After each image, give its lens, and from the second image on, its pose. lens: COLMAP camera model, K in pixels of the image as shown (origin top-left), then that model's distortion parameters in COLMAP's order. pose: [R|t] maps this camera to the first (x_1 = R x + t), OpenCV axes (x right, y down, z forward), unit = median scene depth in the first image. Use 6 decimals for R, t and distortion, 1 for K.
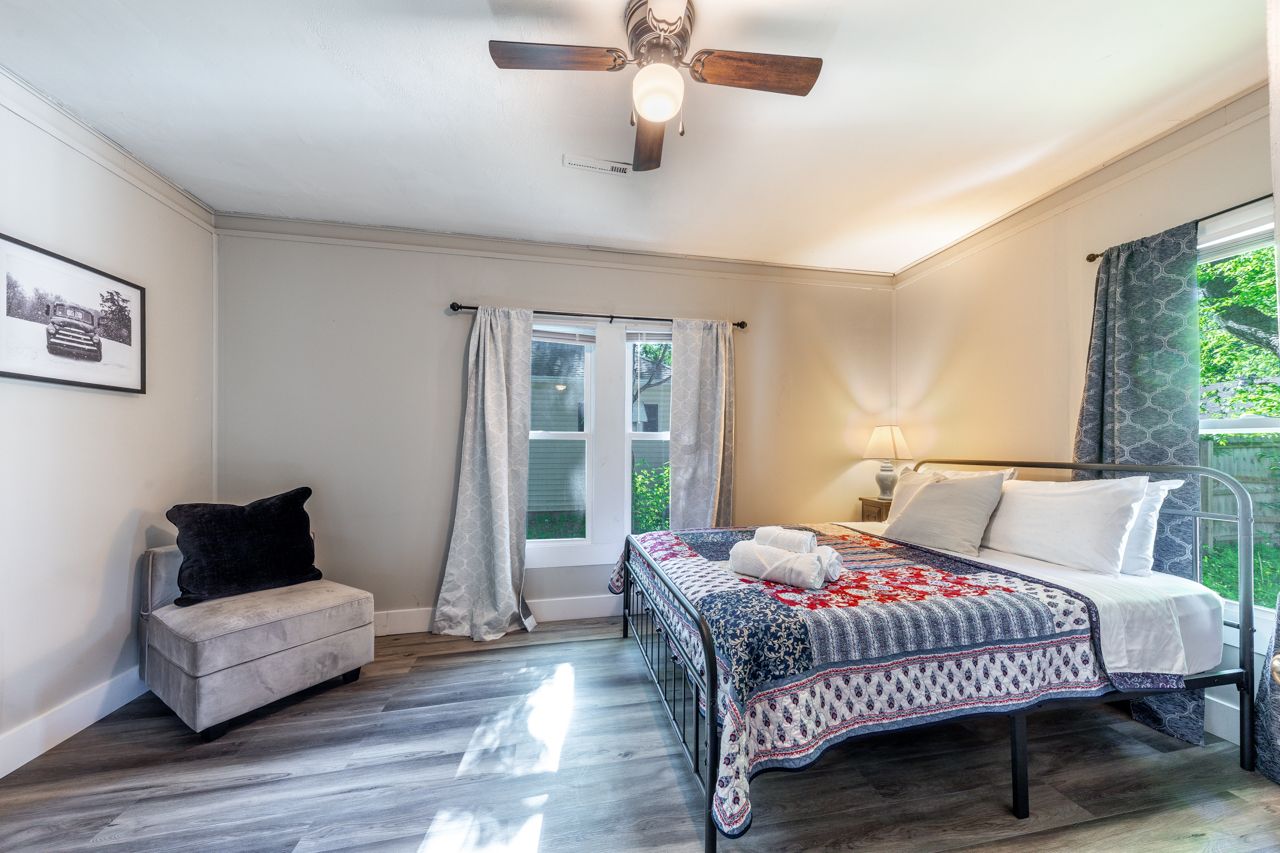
lens RADIAL K [[450.1, 0, 644.0], [0, 450.1, 447.5], [0, 0, 1]] dist [0.011881, -0.000309]
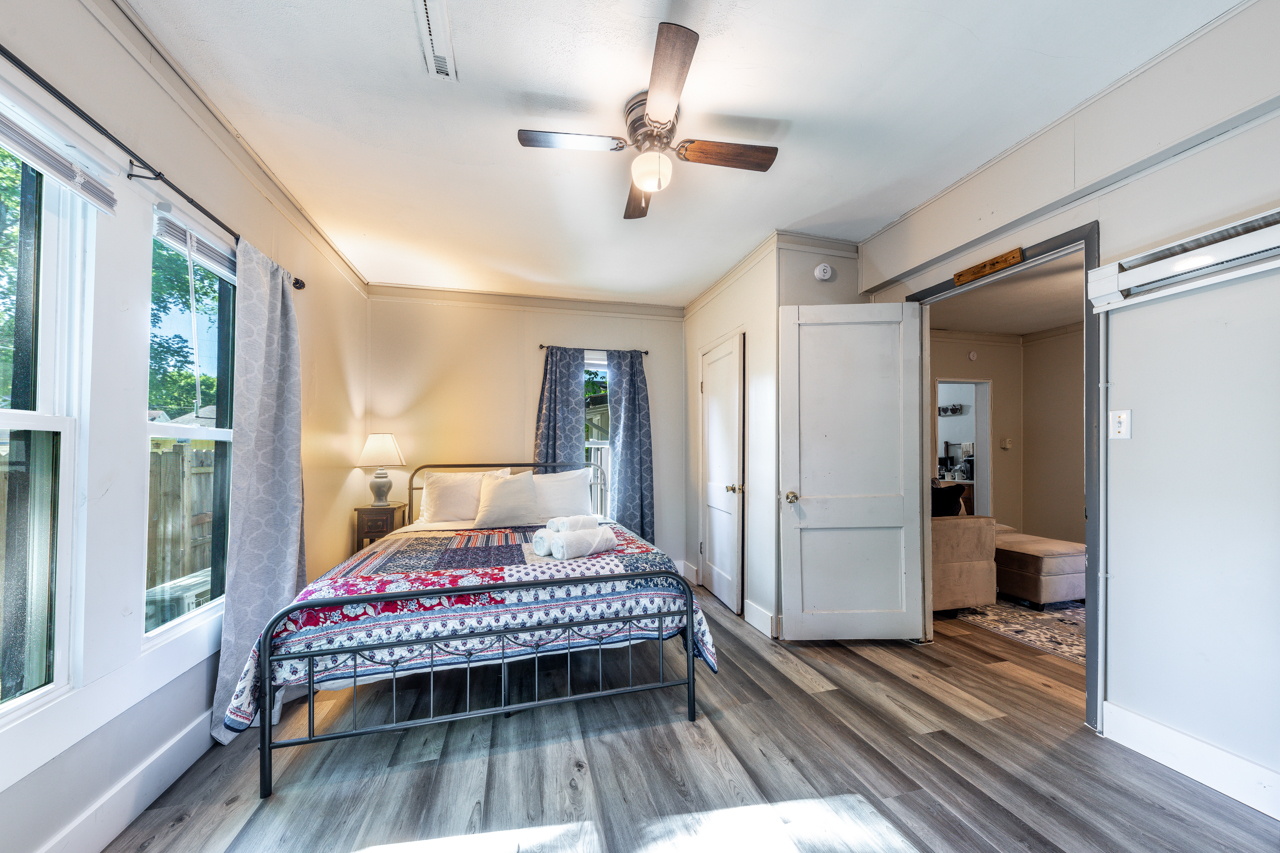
lens RADIAL K [[450.1, 0, 644.0], [0, 450.1, 447.5], [0, 0, 1]] dist [0.011881, -0.000309]
pose [[-0.070317, 0.023171, 0.997256, -0.791524], [0.007481, 0.999714, -0.022701, 0.017640], [-0.997497, 0.005864, -0.070471, 0.737507]]
